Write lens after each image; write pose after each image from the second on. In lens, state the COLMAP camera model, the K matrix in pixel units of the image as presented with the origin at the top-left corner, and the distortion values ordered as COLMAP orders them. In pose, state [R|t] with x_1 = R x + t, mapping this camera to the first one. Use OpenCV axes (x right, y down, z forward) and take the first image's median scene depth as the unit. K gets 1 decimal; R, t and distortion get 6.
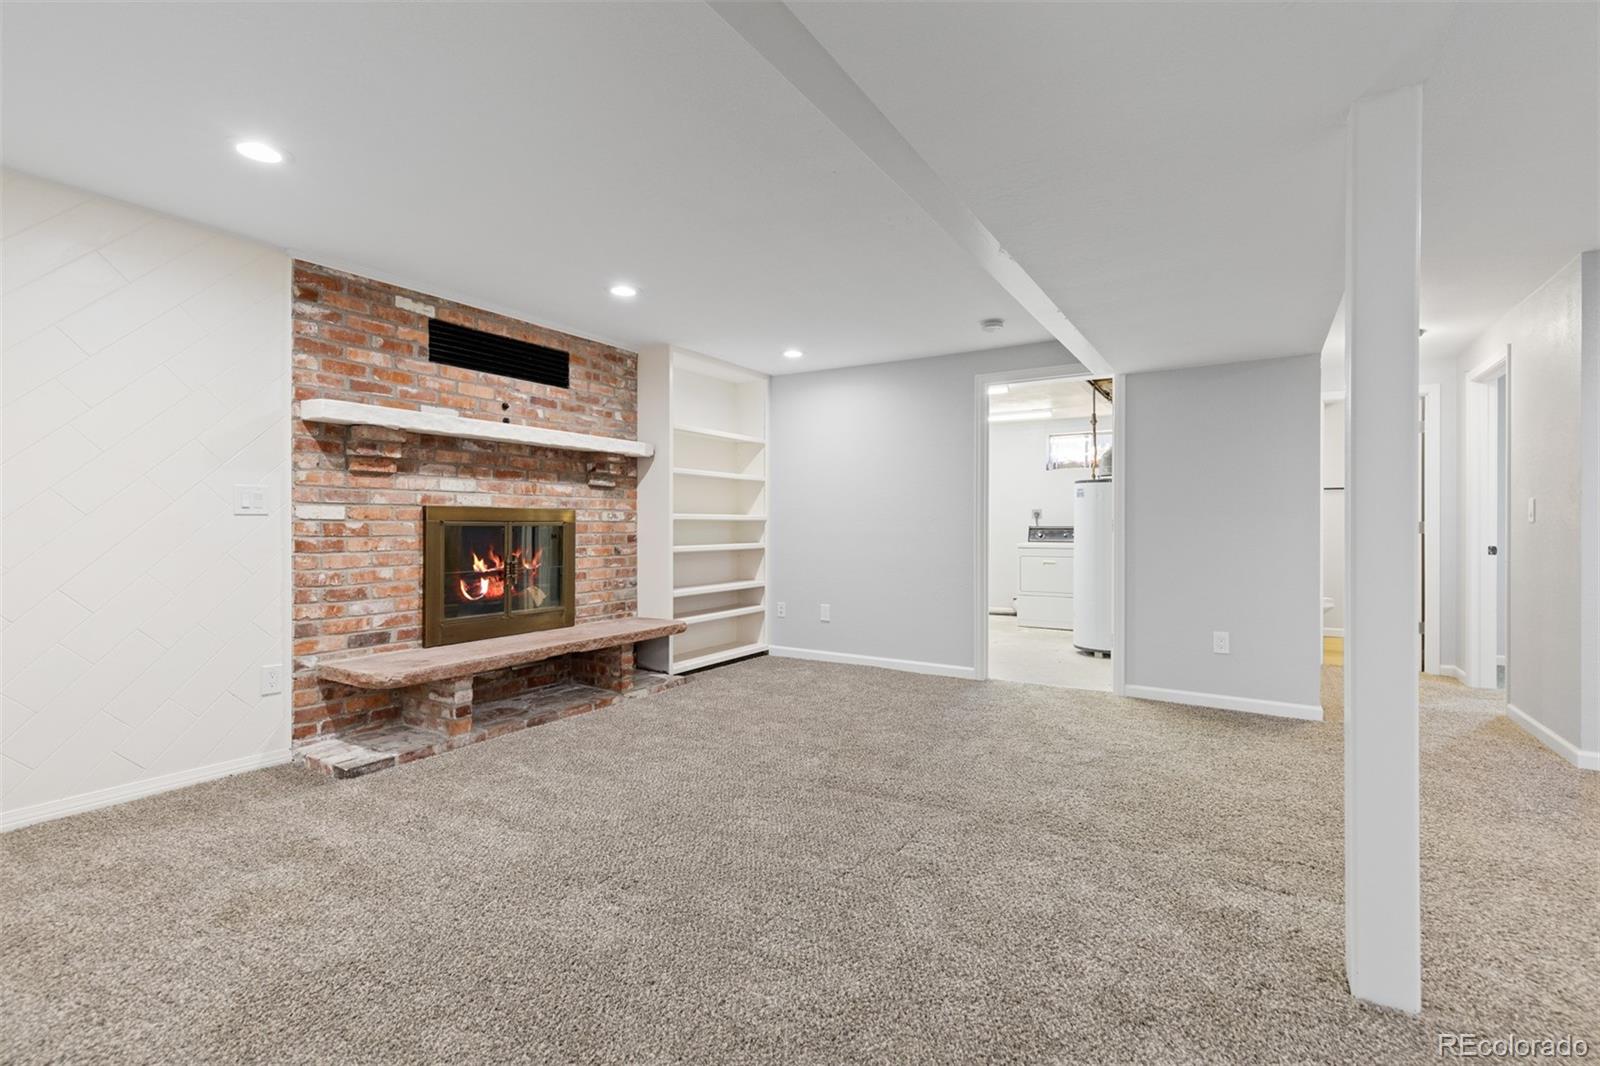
lens RADIAL K [[729.0, 0, 790.7], [0, 729.0, 519.4], [0, 0, 1]] dist [0.014225, -0.002637]
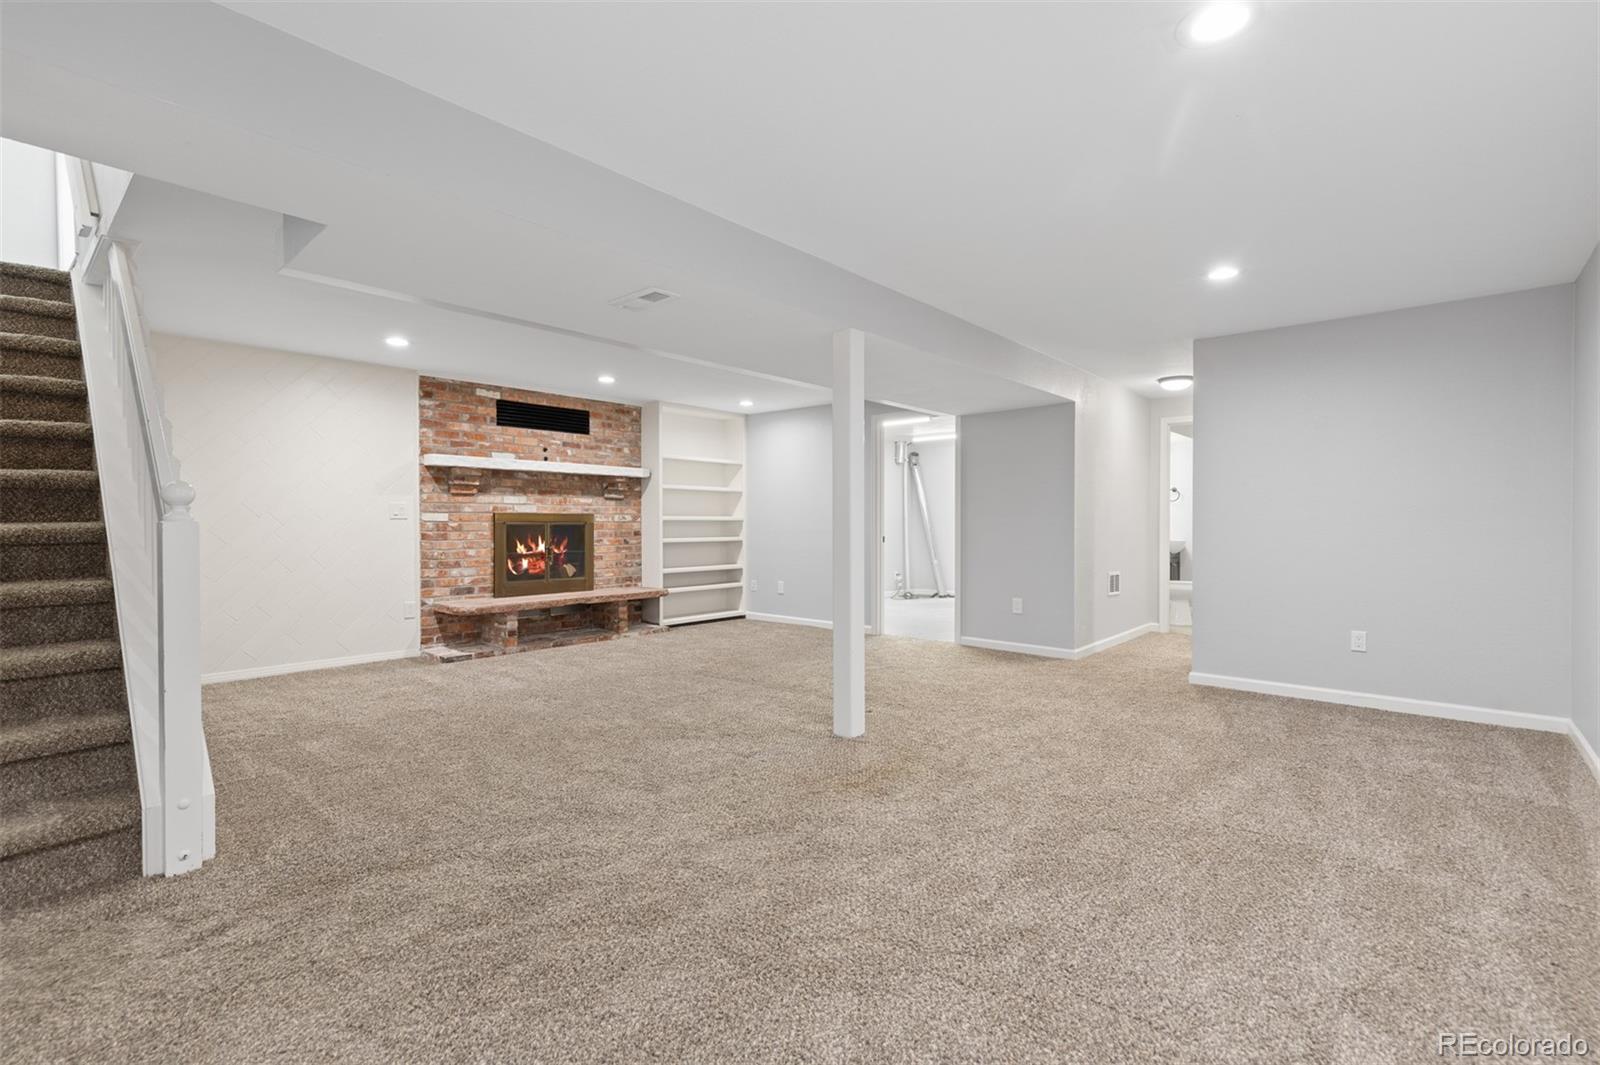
lens RADIAL K [[729.0, 0, 790.8], [0, 729.0, 522.7], [0, 0, 1]] dist [0.014225, -0.002637]
pose [[0.985870, -0.002965, -0.167487, 0.407242], [0.003984, 0.999976, 0.005751, -0.002582], [0.167466, -0.006338, 0.985857, -0.483685]]
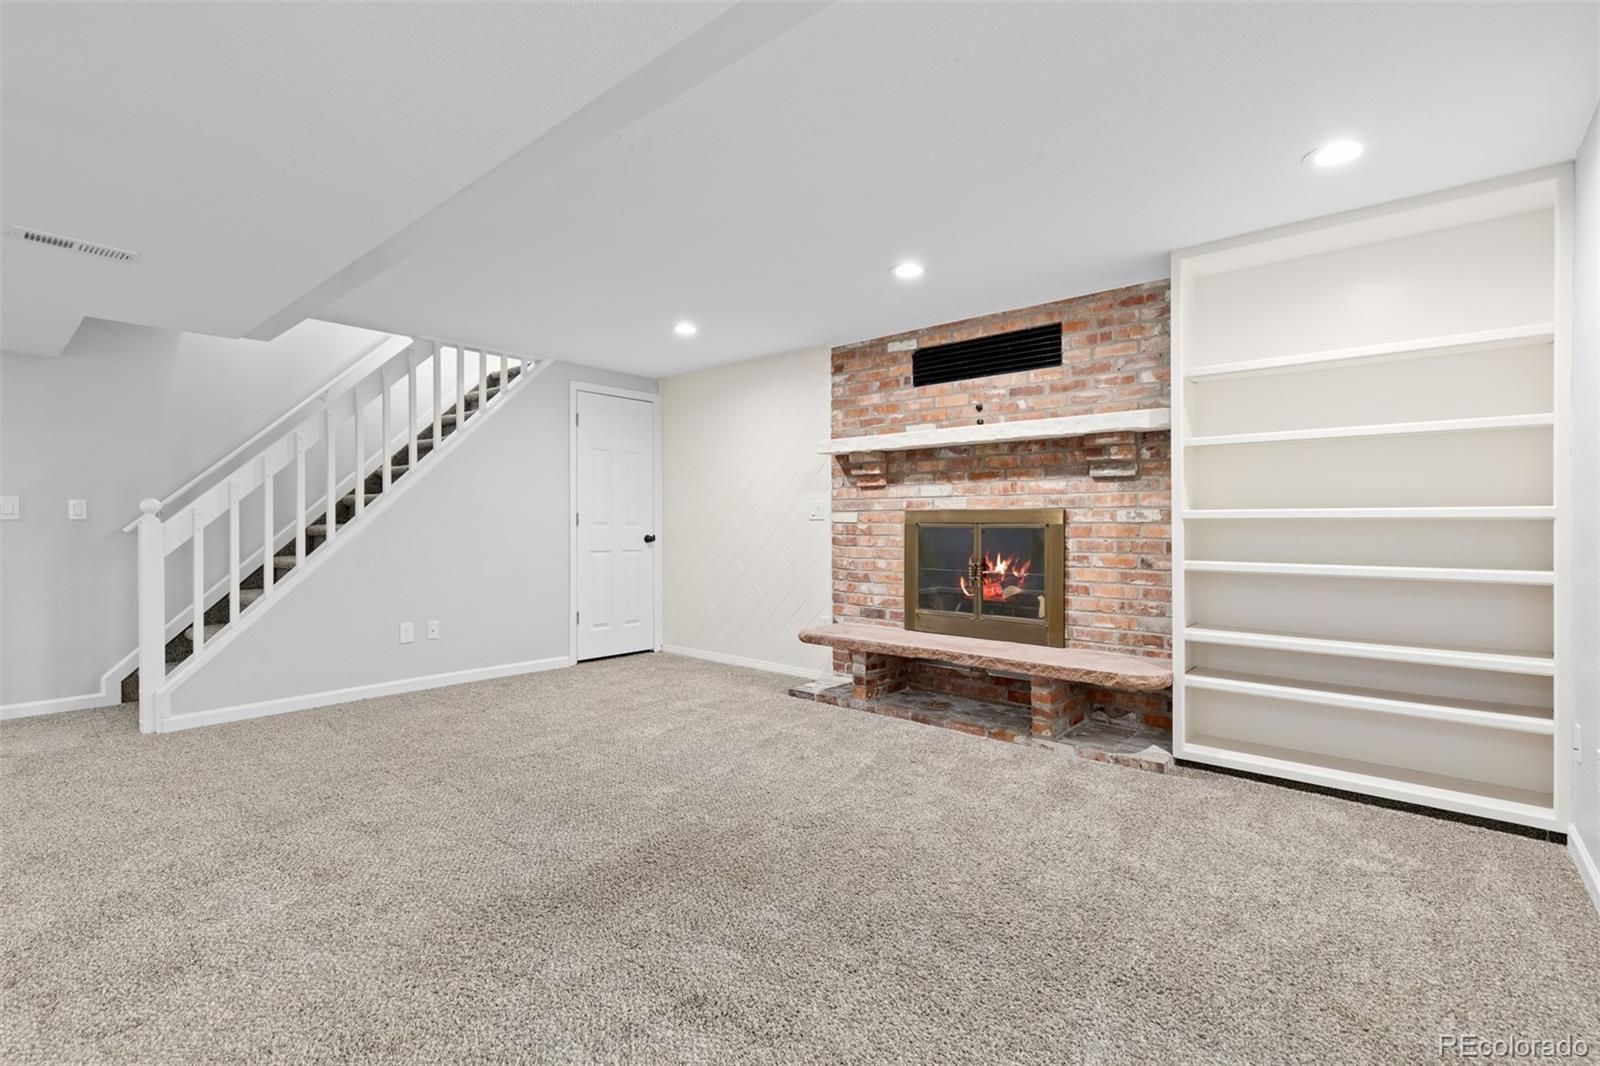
lens RADIAL K [[729.0, 0, 782.7], [0, 729.0, 529.2], [0, 0, 1]] dist [0.014225, -0.002637]
pose [[-0.160987, 0.004708, -0.986945, 0.644705], [0.004823, 0.999980, 0.003984, 0.005590], [0.986945, -0.004119, -0.161006, 0.909430]]
